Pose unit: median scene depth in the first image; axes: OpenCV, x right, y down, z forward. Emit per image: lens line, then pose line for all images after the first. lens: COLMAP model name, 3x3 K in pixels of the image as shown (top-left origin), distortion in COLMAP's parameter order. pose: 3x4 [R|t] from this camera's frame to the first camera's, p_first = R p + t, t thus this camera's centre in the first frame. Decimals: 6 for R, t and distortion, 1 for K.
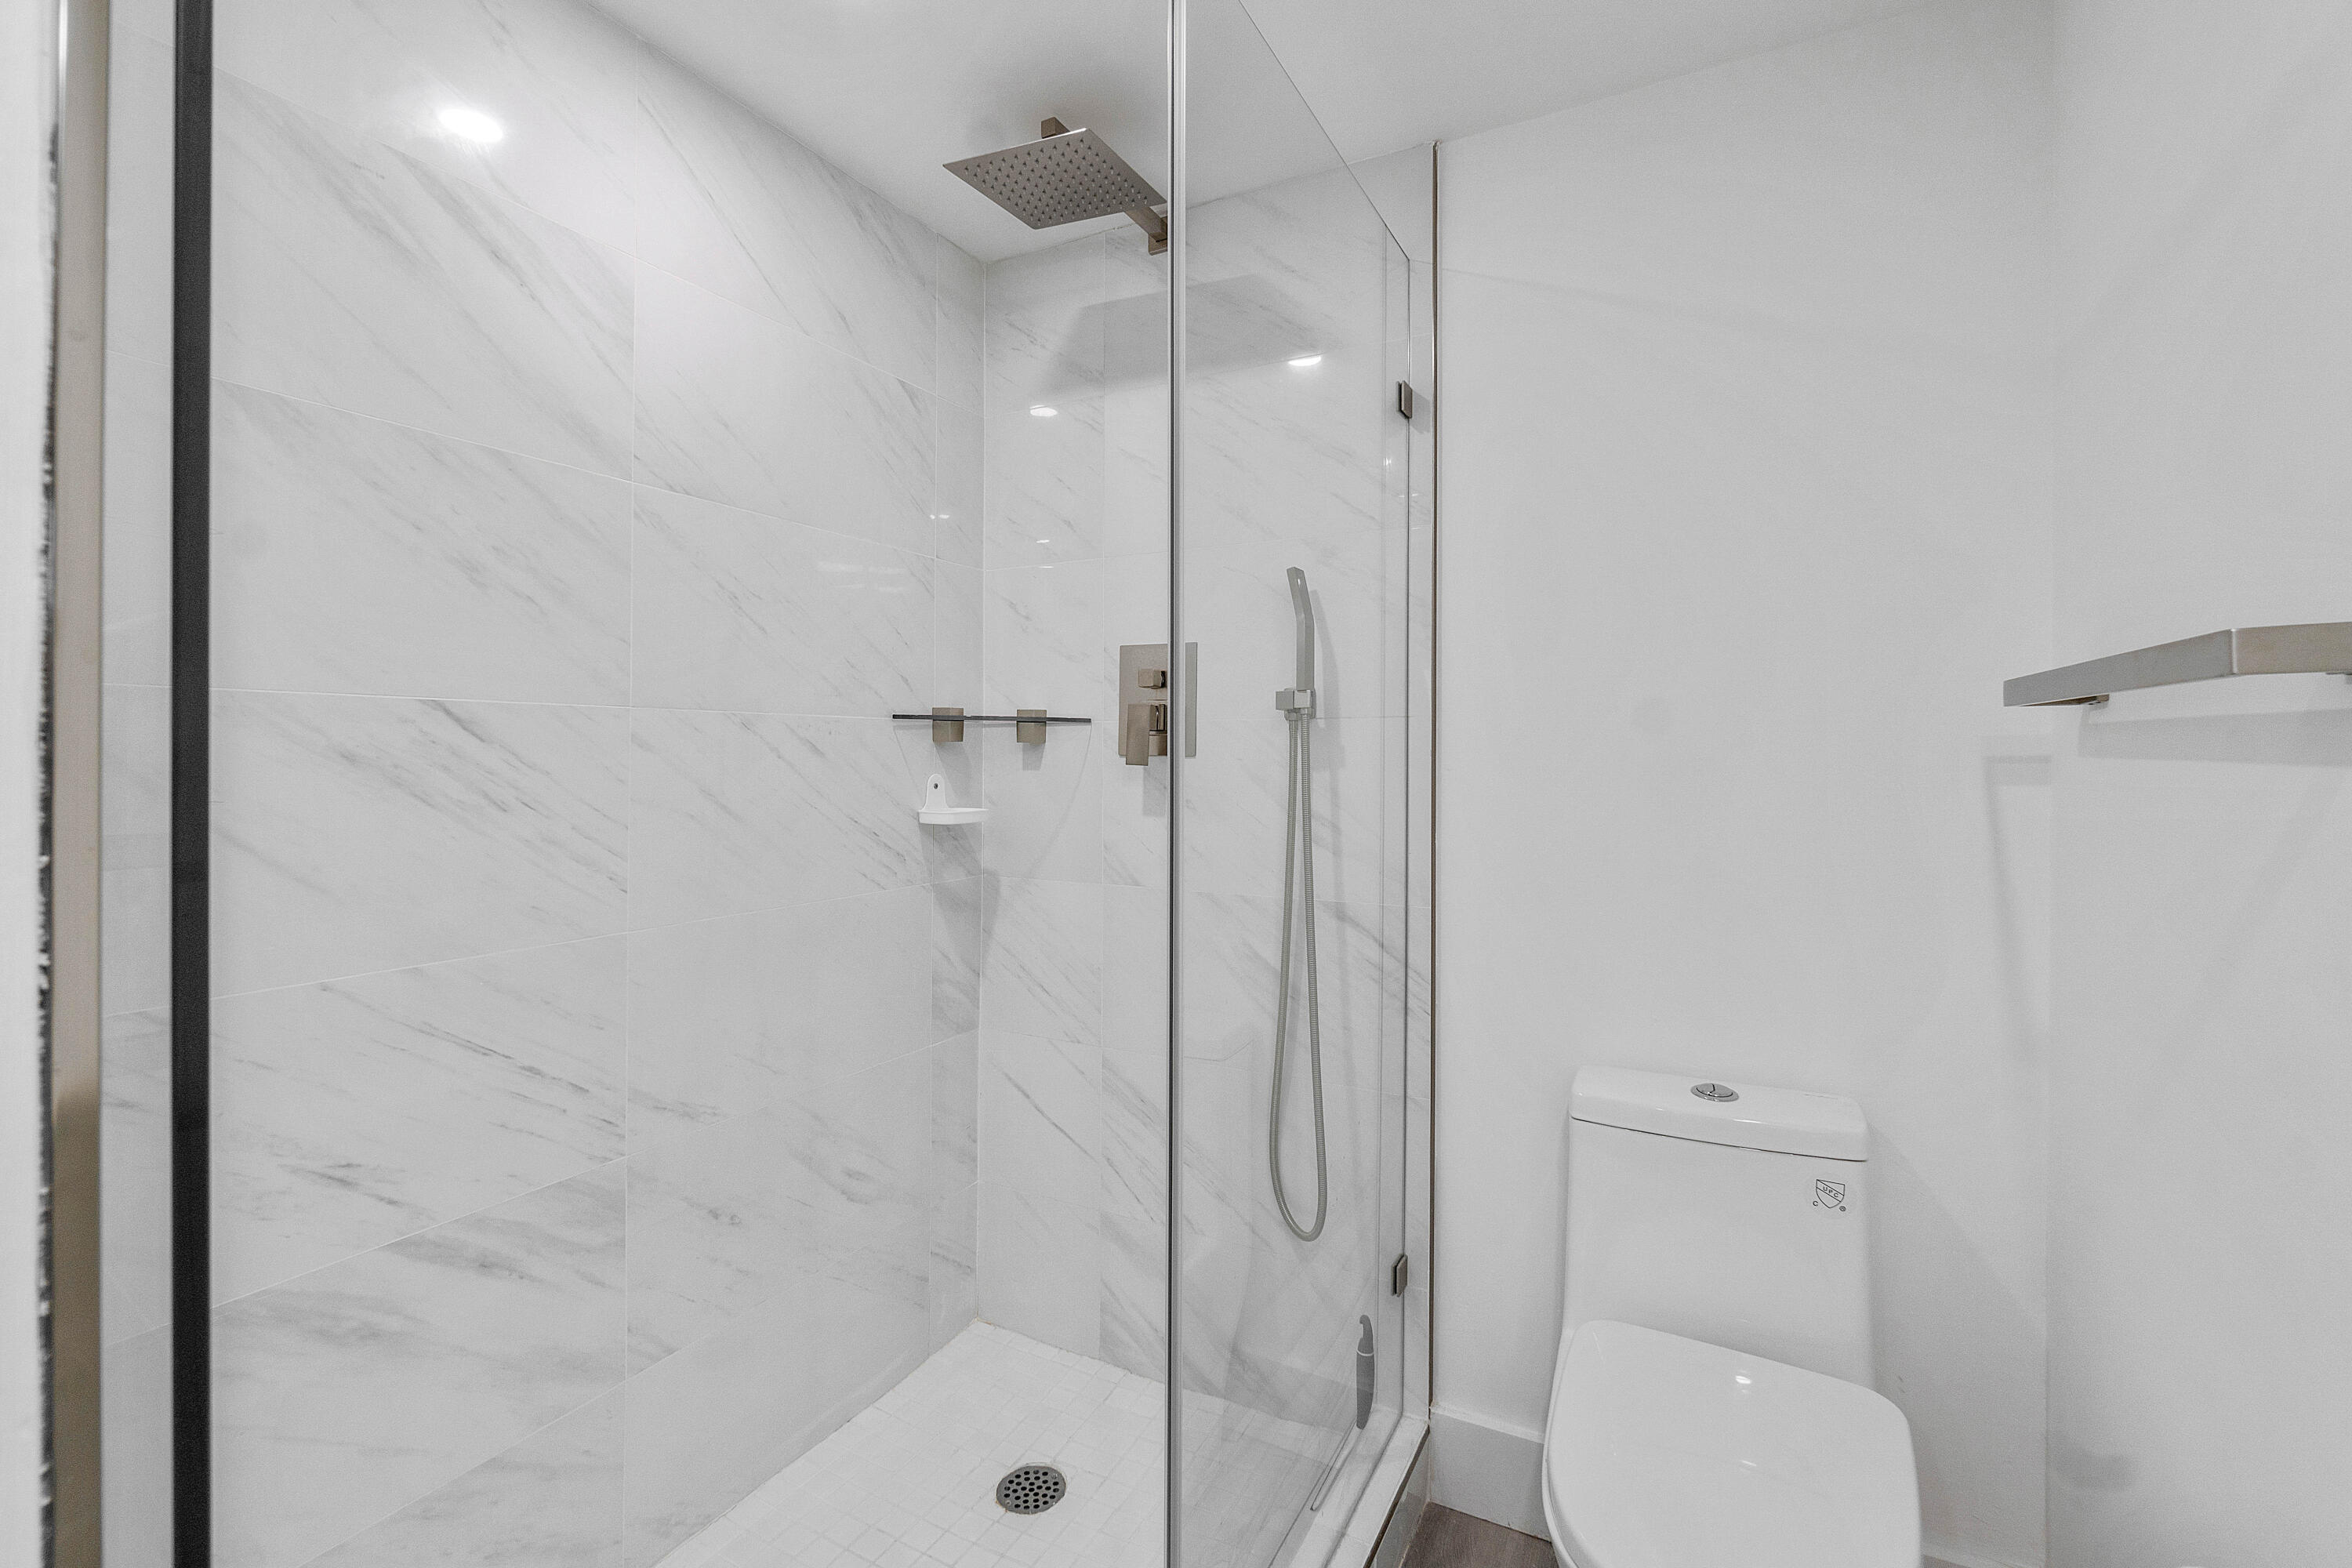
lens RADIAL K [[1036.2, 0, 1170.0], [0, 1036.2, 758.2], [0, 0, 1]] dist [-0.002173, -0.000450]
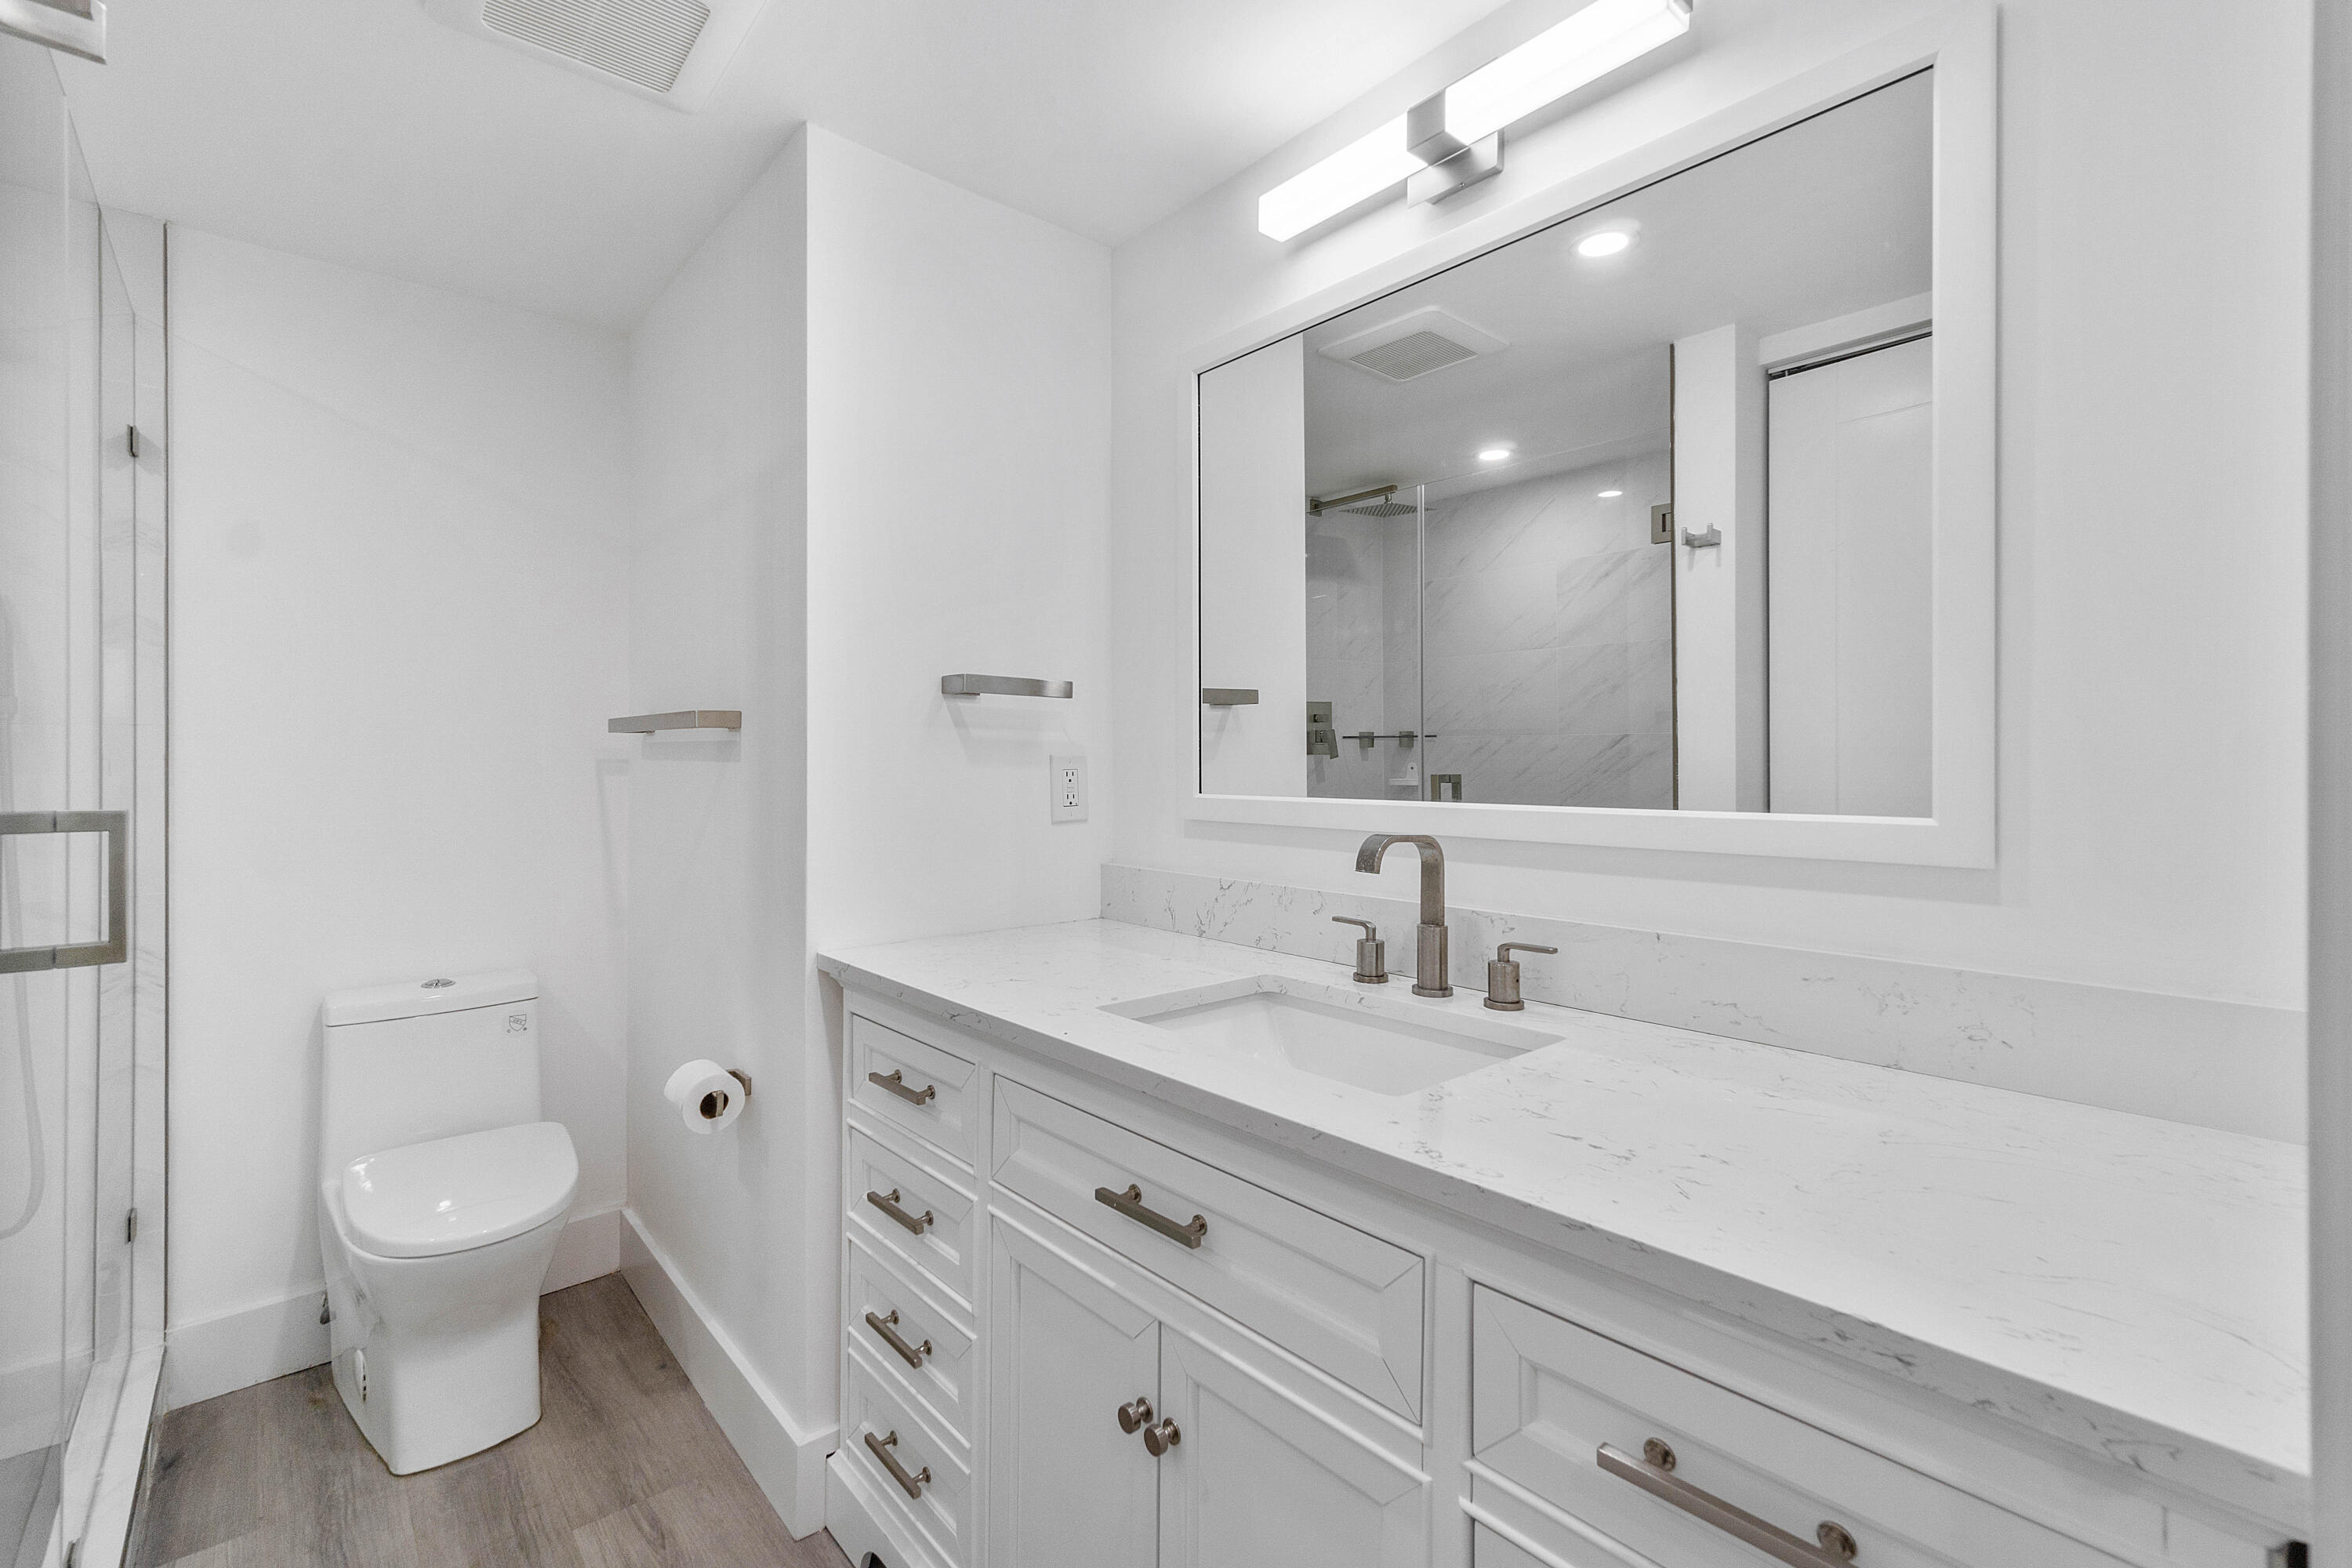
lens RADIAL K [[1036.2, 0, 1170.0], [0, 1036.2, 758.2], [0, 0, 1]] dist [-0.002173, -0.000450]
pose [[0.363735, 0.000497, 0.931502, -0.441369], [0.004633, 0.999987, -0.002343, 0.004362], [-0.931491, 0.005168, 0.363728, -0.486131]]
